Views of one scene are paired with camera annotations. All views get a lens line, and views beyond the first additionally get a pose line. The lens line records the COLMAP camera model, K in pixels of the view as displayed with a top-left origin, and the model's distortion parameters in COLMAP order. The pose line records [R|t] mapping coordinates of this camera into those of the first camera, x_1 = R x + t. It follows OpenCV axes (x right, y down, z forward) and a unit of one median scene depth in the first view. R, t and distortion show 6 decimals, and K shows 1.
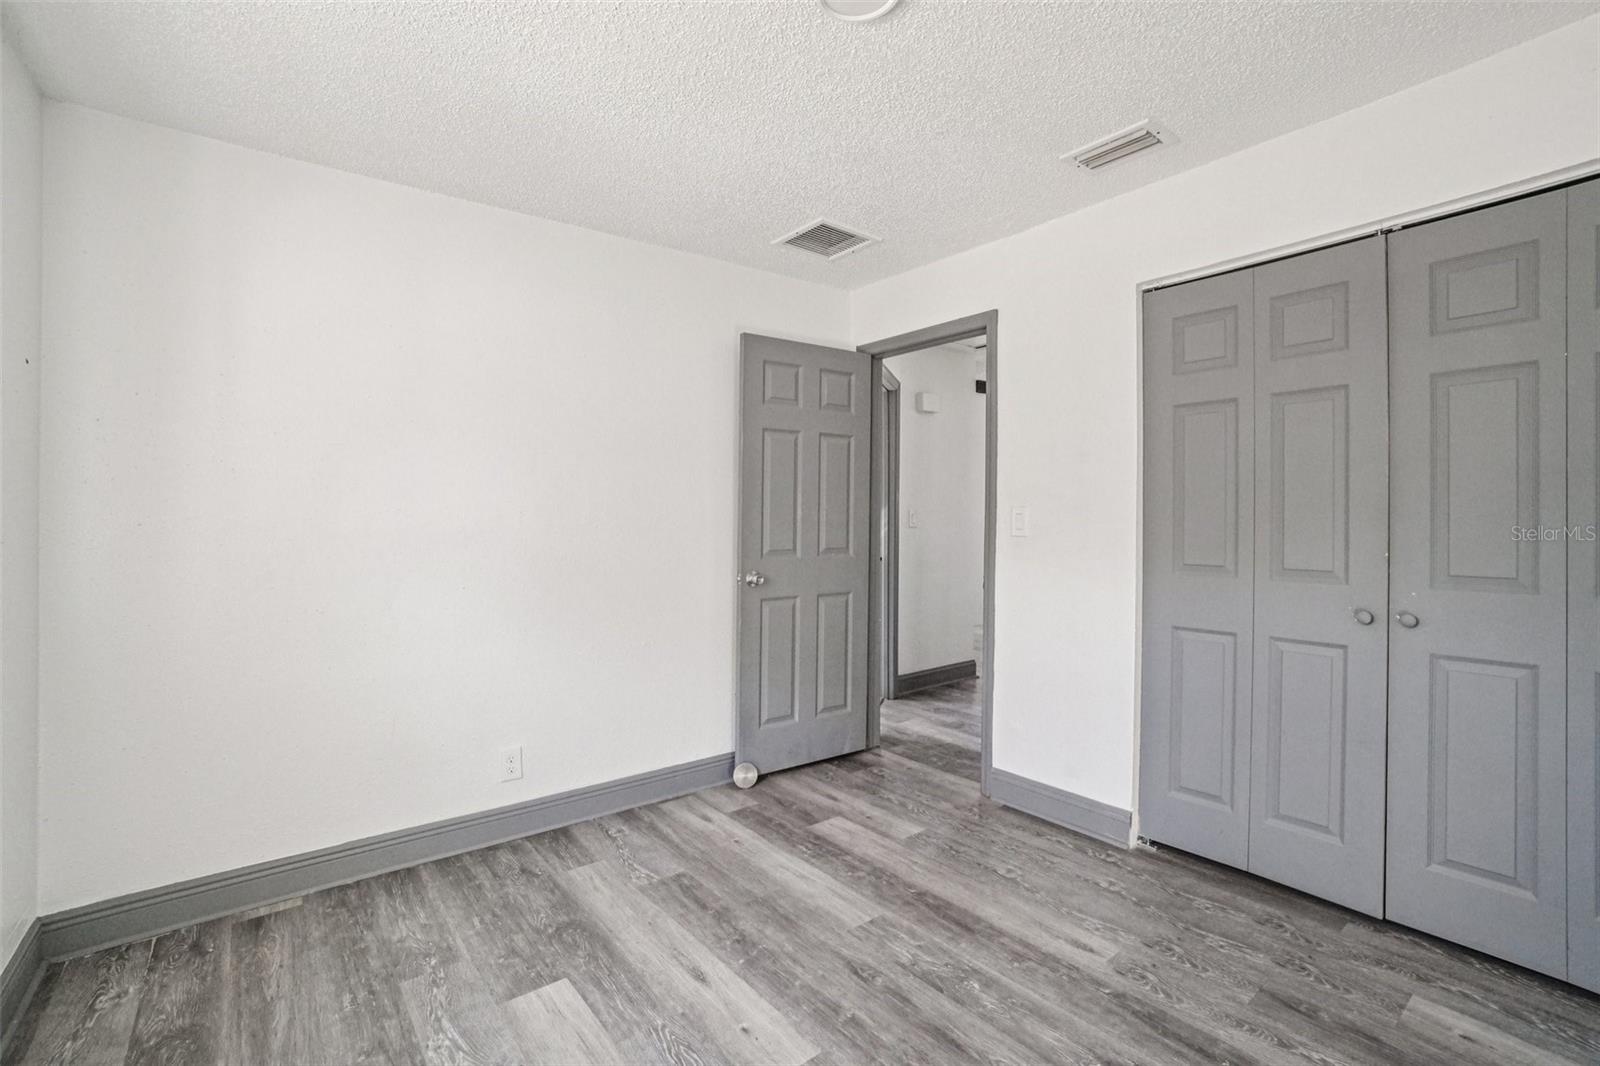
lens RADIAL K [[707.7, 0, 805.8], [0, 707.7, 513.1], [0, 0, 1]] dist [-0.033900, 0.000803]
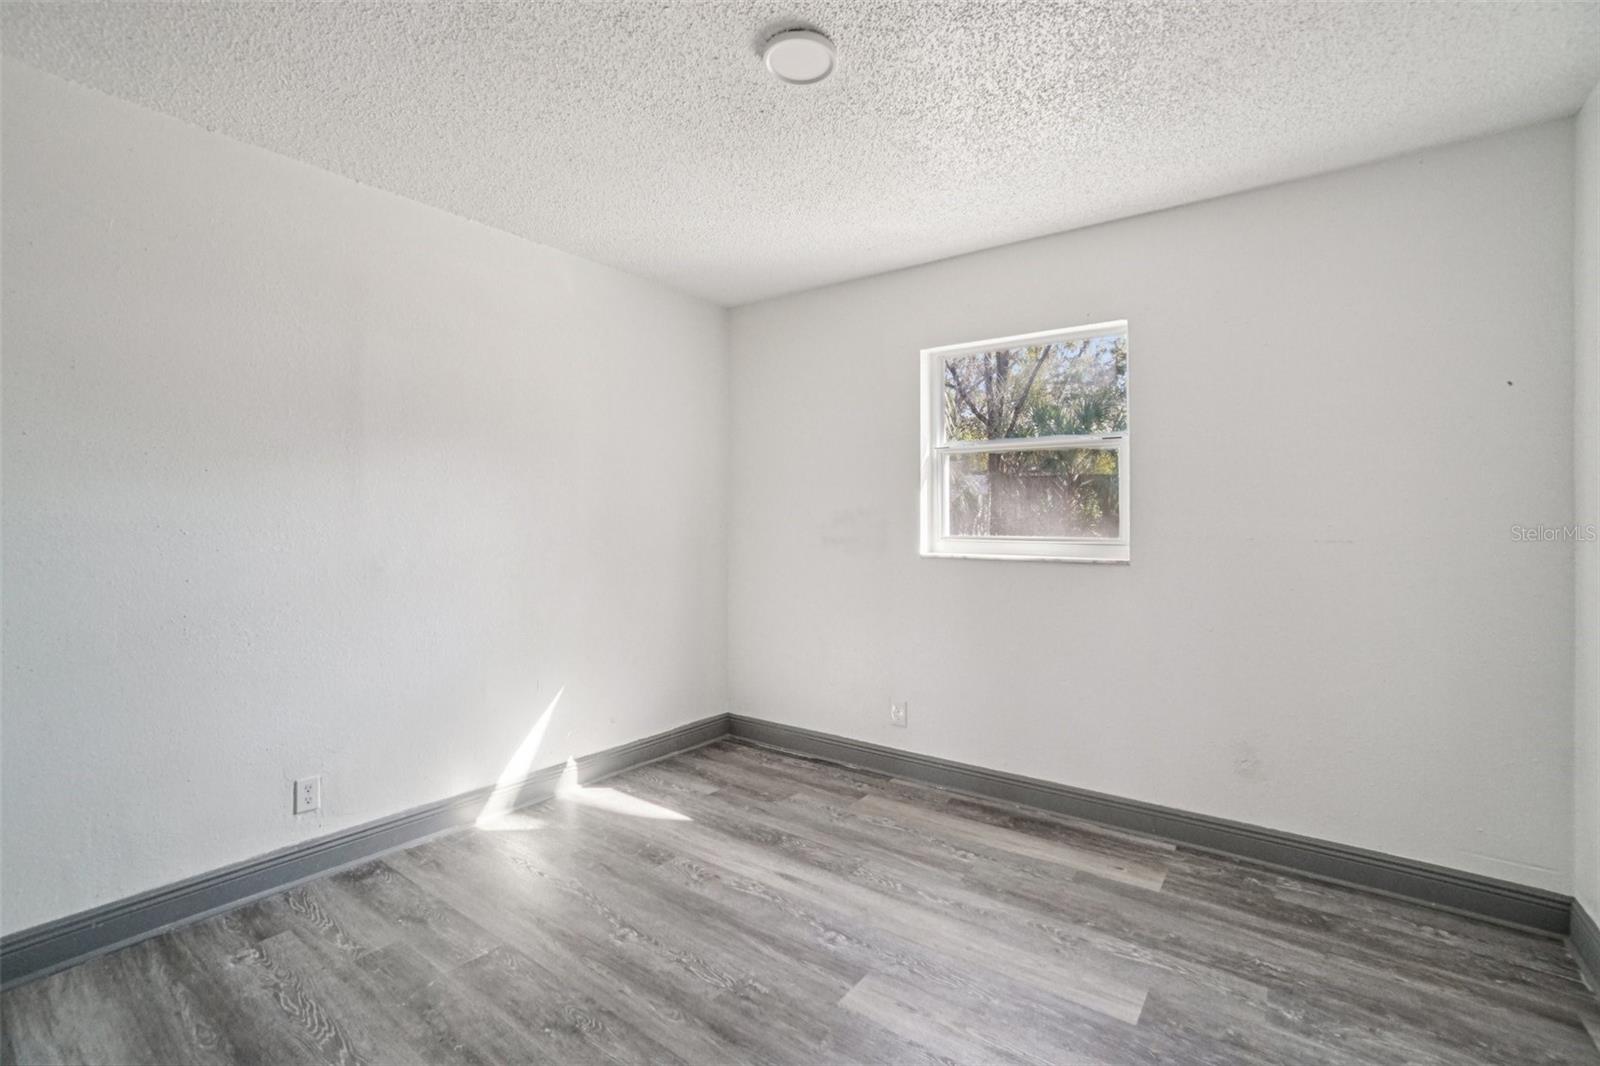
lens RADIAL K [[707.7, 0, 805.8], [0, 707.7, 513.1], [0, 0, 1]] dist [-0.033900, 0.000803]
pose [[-0.959906, 0.001084, -0.280321, 0.335833], [0.001290, 0.999999, -0.000549, -0.001870], [0.280320, -0.000888, -0.959906, 1.816012]]
